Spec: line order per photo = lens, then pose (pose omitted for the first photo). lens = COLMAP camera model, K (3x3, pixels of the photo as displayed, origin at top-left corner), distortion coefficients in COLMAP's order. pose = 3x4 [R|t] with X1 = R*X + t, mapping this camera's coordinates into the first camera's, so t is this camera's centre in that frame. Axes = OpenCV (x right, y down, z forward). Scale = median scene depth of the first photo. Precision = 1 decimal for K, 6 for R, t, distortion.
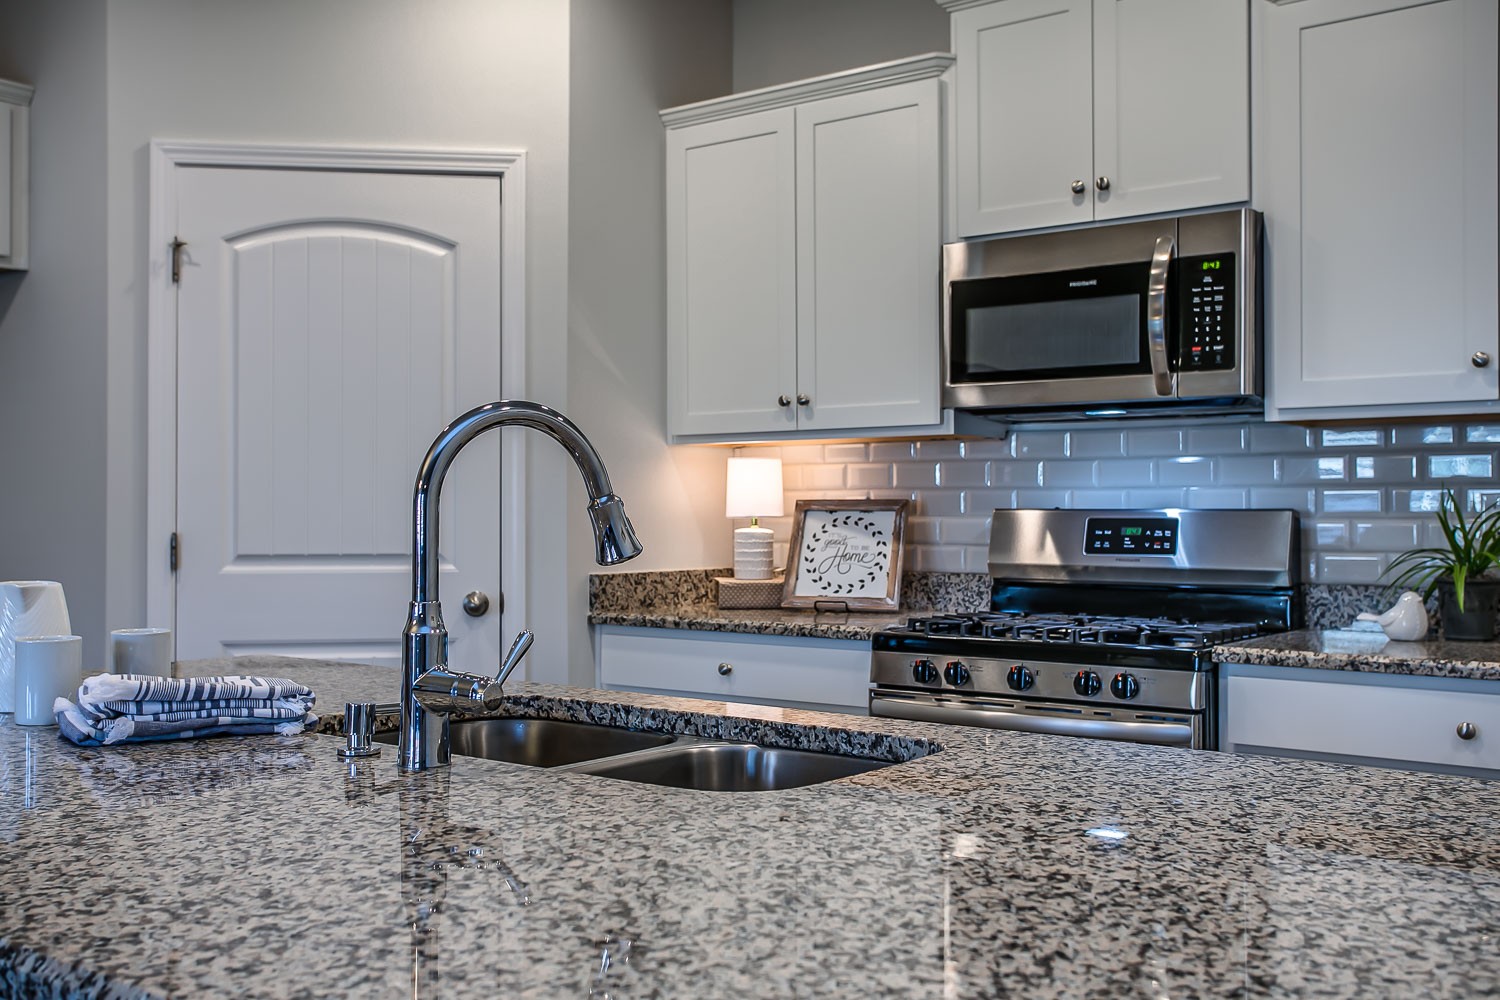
lens RADIAL K [[1441.2, 0, 749.3], [0, 1441.2, 486.6], [0, 0, 1]] dist [0.011990, 0.000000]
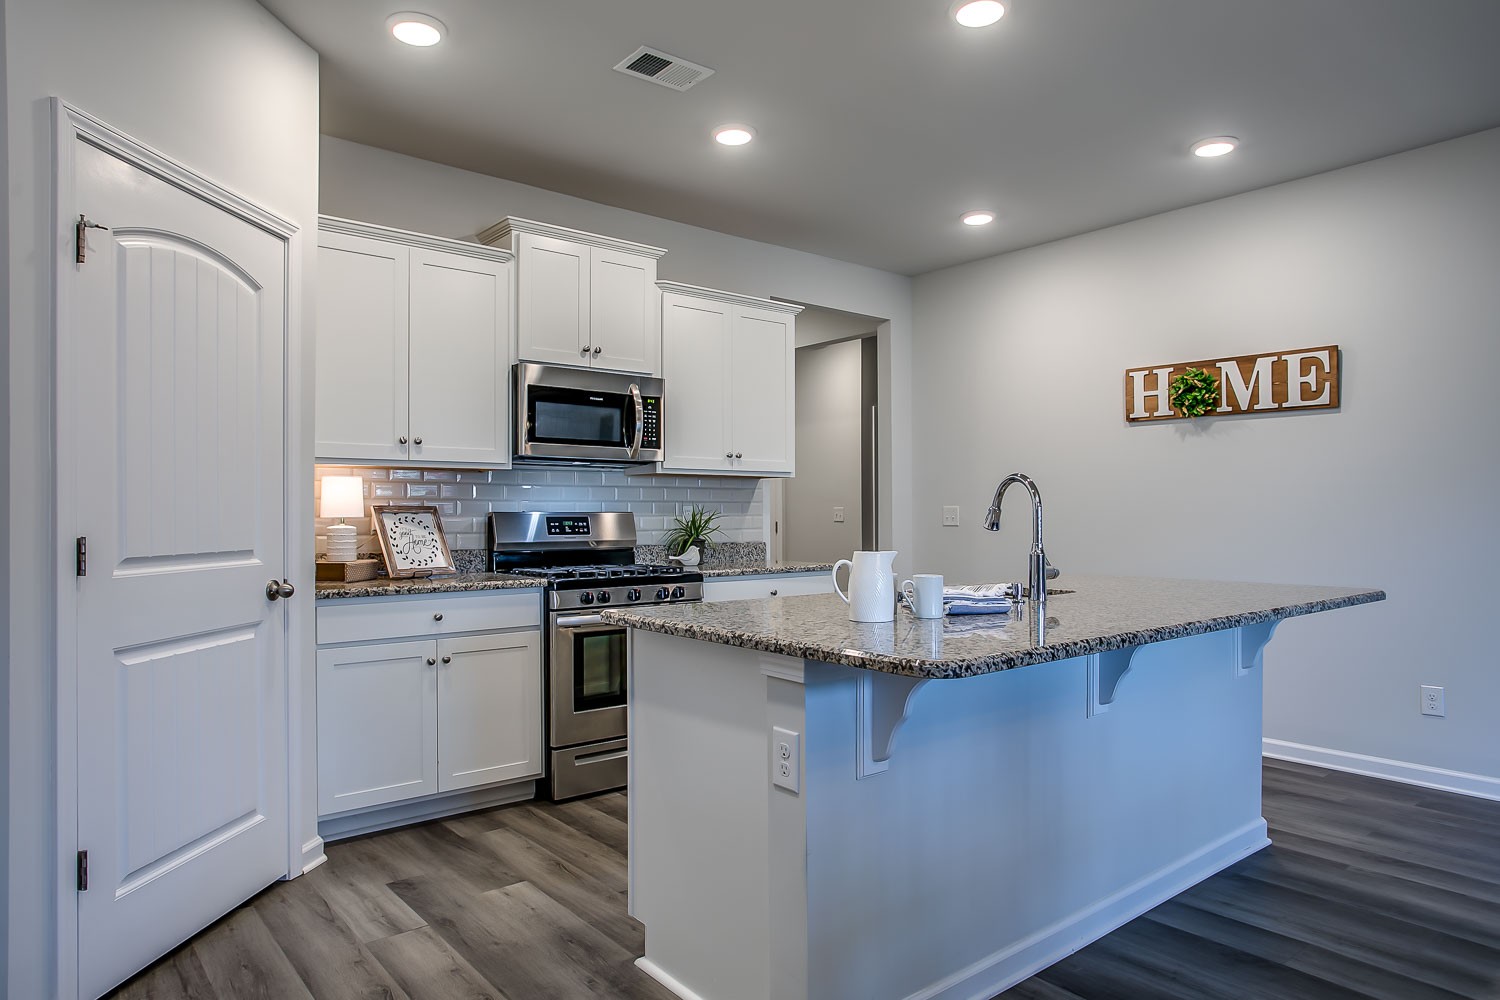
lens RADIAL K [[909.9, 0, 738.0], [0, 909.9, 503.1], [0, 0, 1]] dist [-0.034707, 0.017679]
pose [[0.241728, 0.010020, 0.970292, -0.877081], [-0.014635, 0.999871, -0.006679, 0.008312], [-0.970234, -0.012585, 0.241843, 0.470537]]
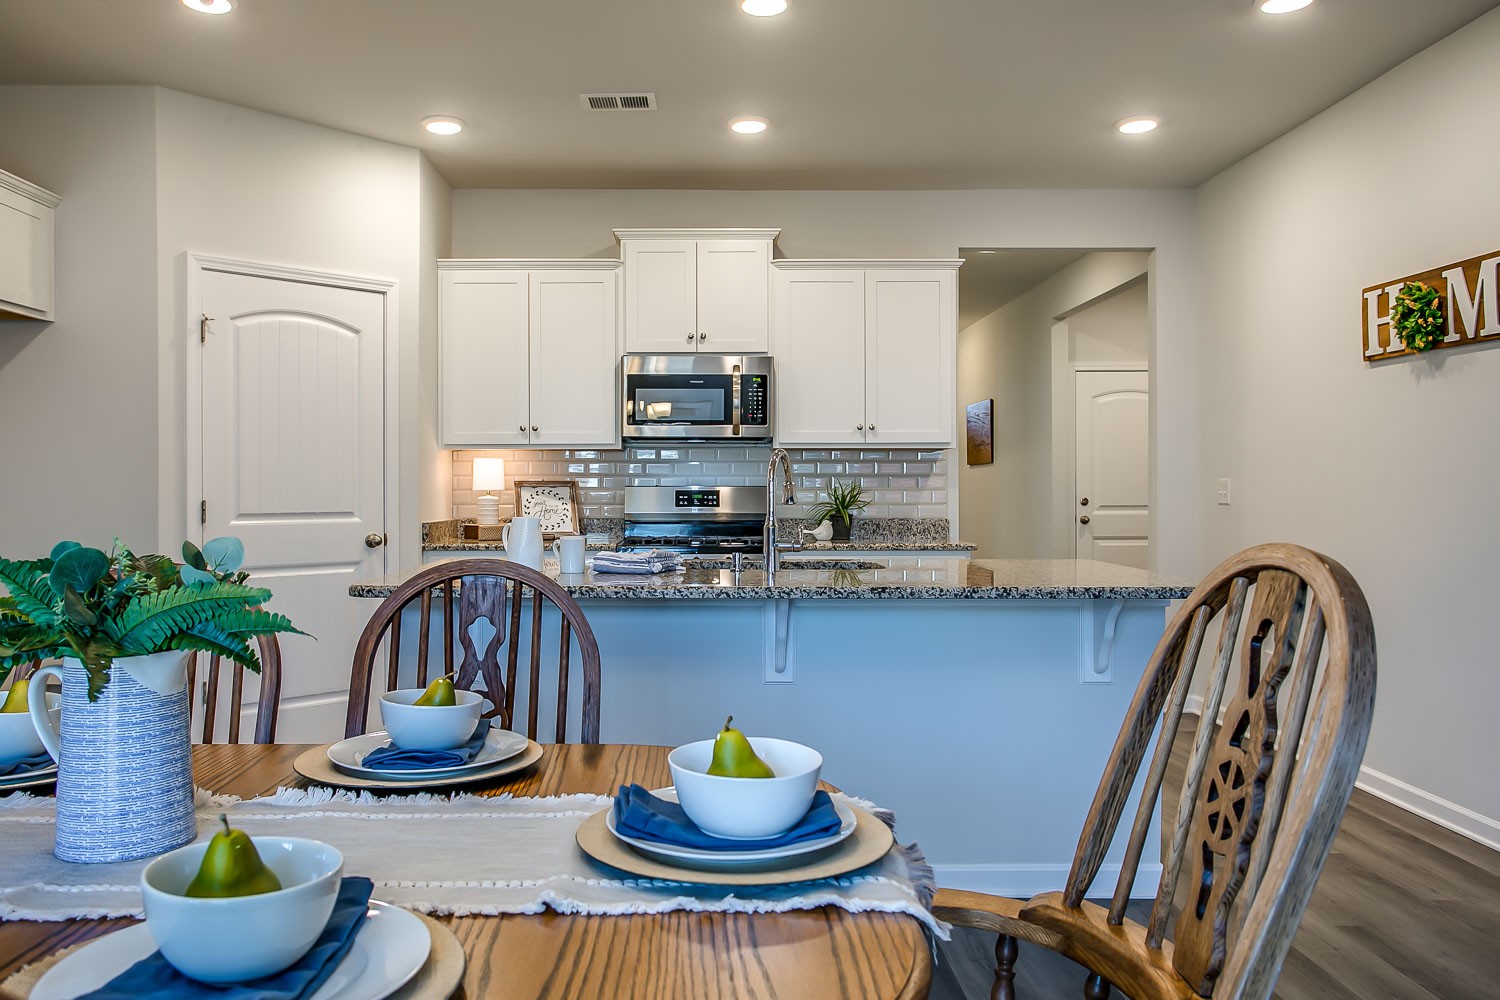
lens RADIAL K [[1106.2, 0, 693.8], [0, 1106.2, 476.5], [0, 0, 1]] dist [-0.022883, 0.015284]
pose [[0.800823, 0.005652, 0.598875, -0.713823], [-0.009533, 0.999949, 0.003311, -0.003828], [-0.598826, -0.008360, 0.800836, -0.305265]]
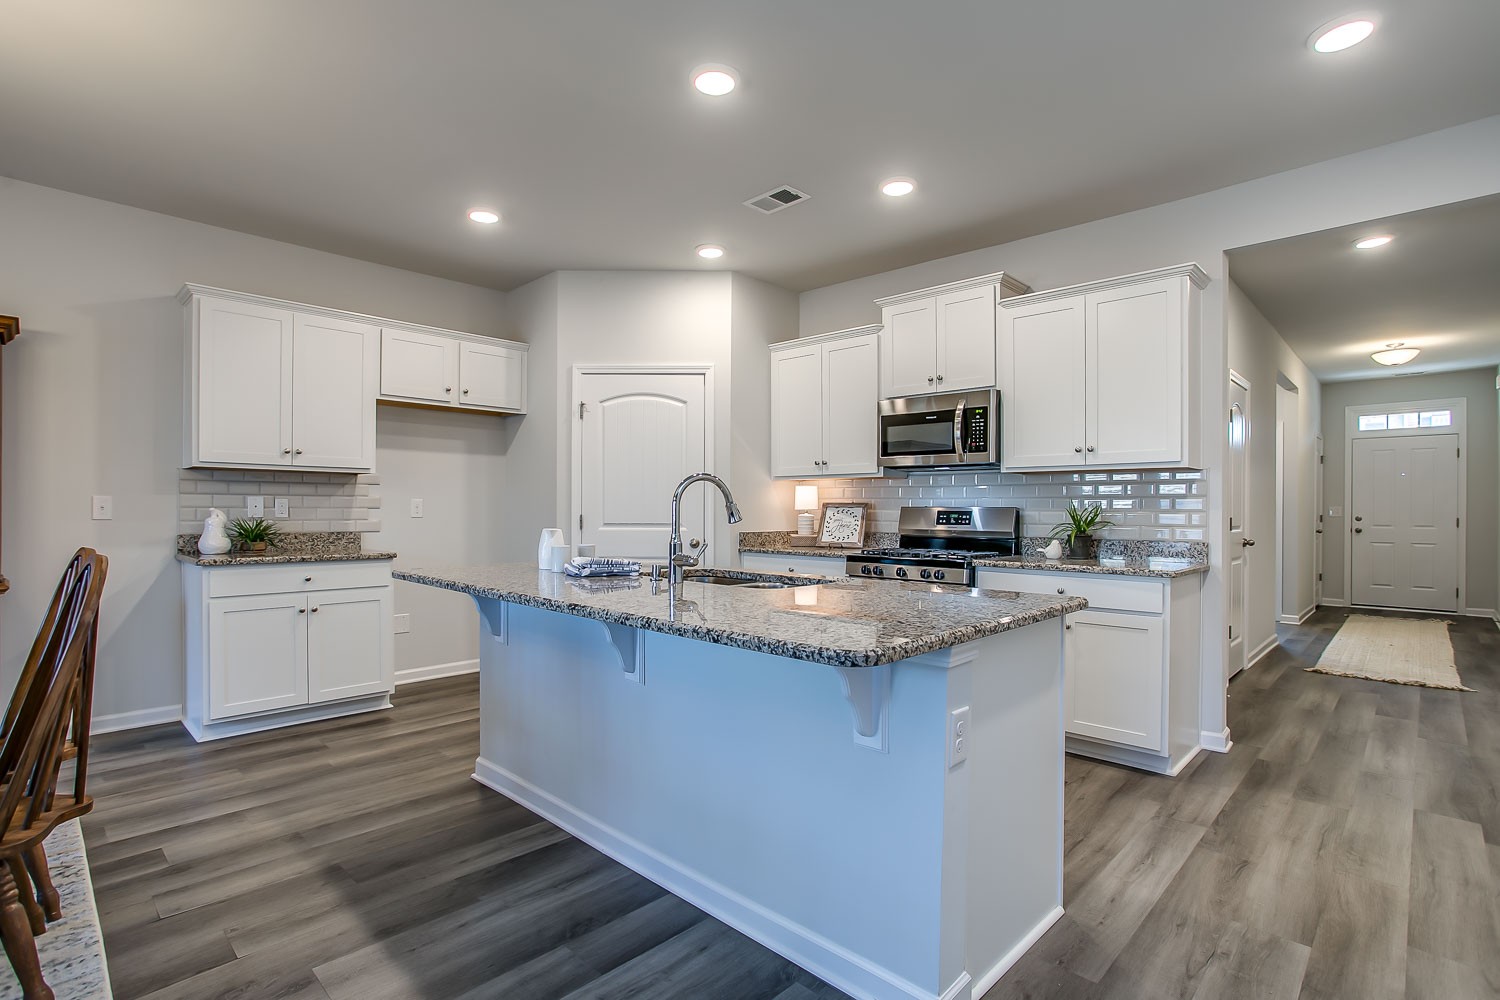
lens RADIAL K [[717.4, 0, 749.1], [0, 717.4, 512.3], [0, 0, 1]] dist [-0.040518, 0.020172]
pose [[0.993158, 0.004506, -0.116690, 0.057409], [-0.001737, 0.999715, 0.023821, -0.003989], [0.116764, -0.023455, 0.992883, -0.263356]]
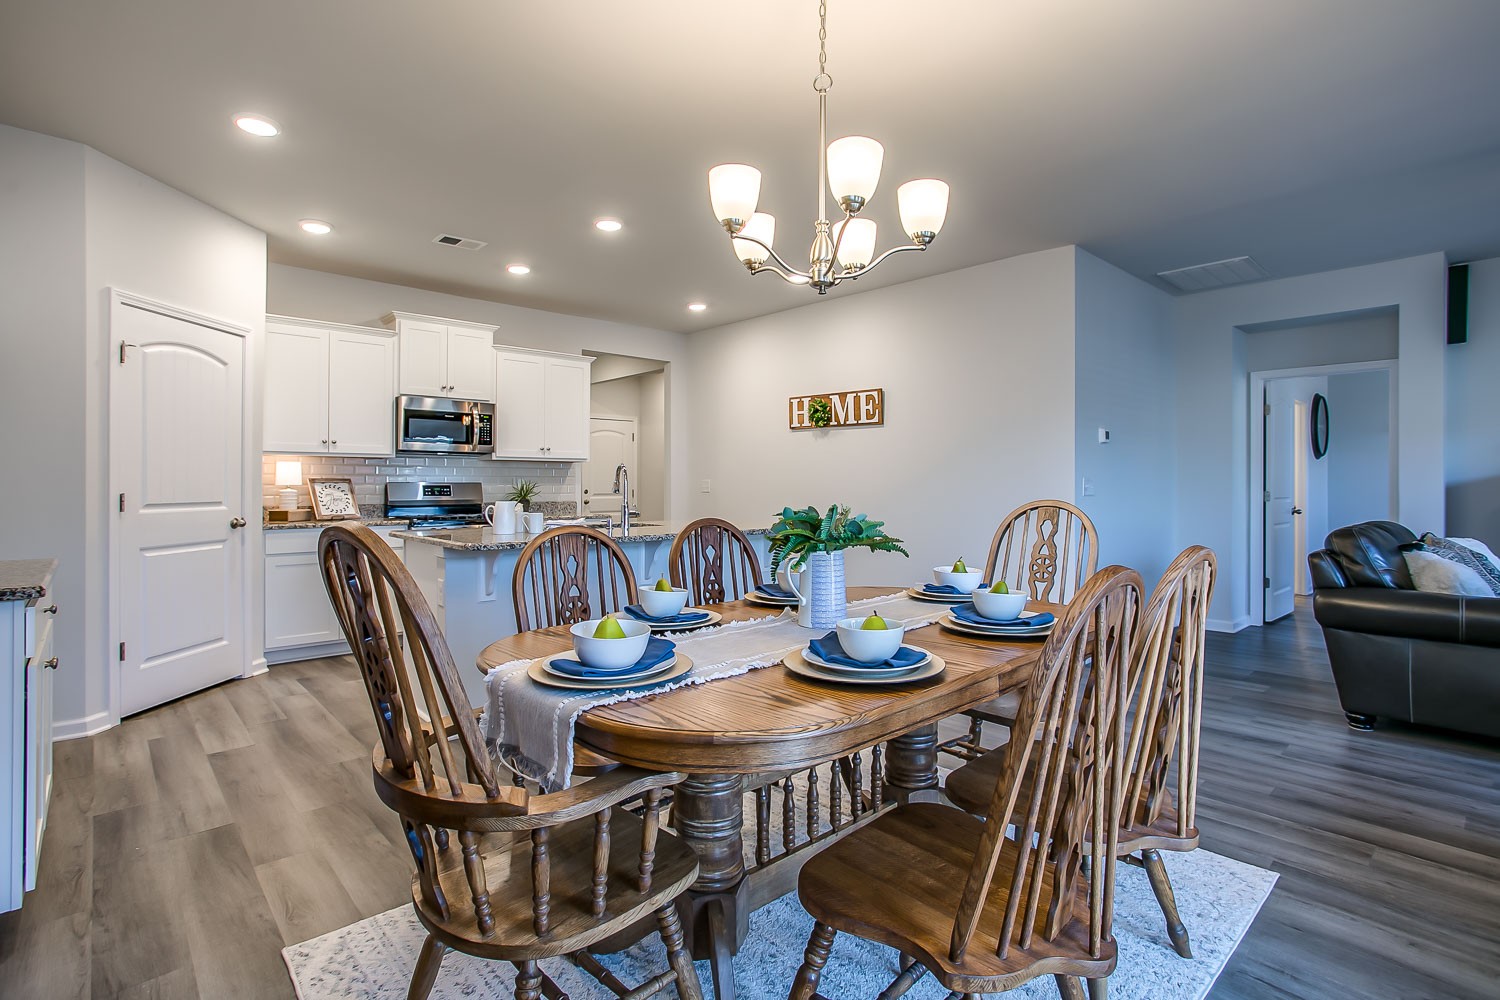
lens RADIAL K [[717.4, 0, 735.9], [0, 717.4, 476.0], [0, 0, 1]] dist [-0.040518, 0.020172]
pose [[0.189373, 0.010503, 0.981849, -1.204150], [-0.018688, 0.999800, -0.007091, -0.000468], [-0.981727, -0.017006, 0.189532, 0.014857]]
